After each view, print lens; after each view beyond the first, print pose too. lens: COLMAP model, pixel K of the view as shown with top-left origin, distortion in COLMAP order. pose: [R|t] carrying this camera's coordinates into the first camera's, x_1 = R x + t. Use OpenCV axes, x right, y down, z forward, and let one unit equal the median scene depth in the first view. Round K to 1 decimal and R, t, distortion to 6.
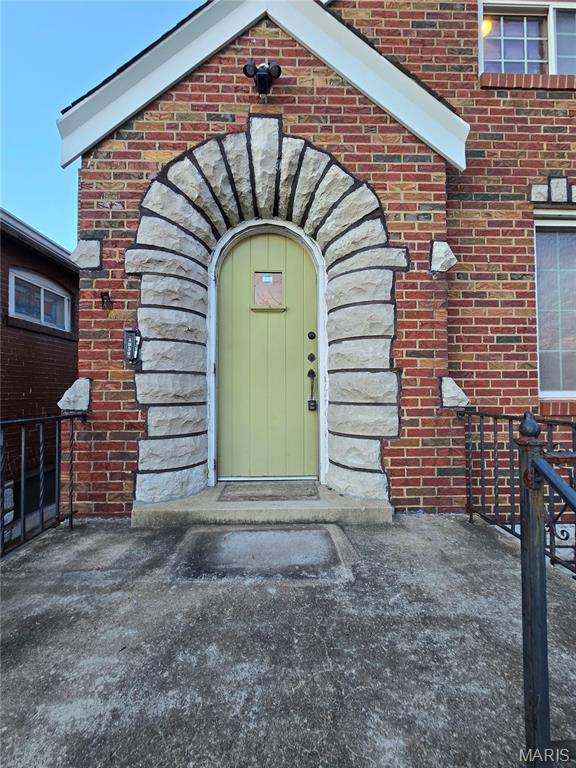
lens RADIAL K [[313.2, 0, 287.3], [0, 313.2, 385.2], [0, 0, 1]] dist [-0.003671, 0.000385]
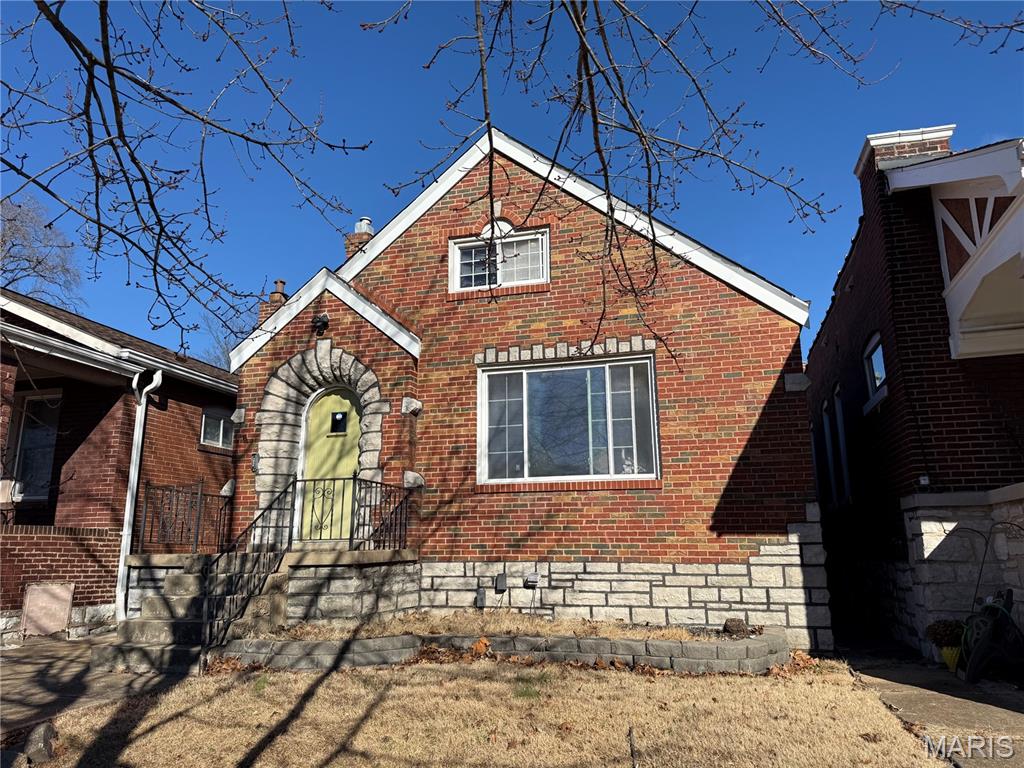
lens RADIAL K [[696.1, 0, 517.7], [0, 696.1, 384.0], [0, 0, 1]] dist [0.022625, -0.023901]
pose [[0.964087, -0.072841, -0.255403, 2.151256], [0.016238, 0.976021, -0.217069, 0.360023], [0.265090, 0.205126, 0.942152, -2.670043]]
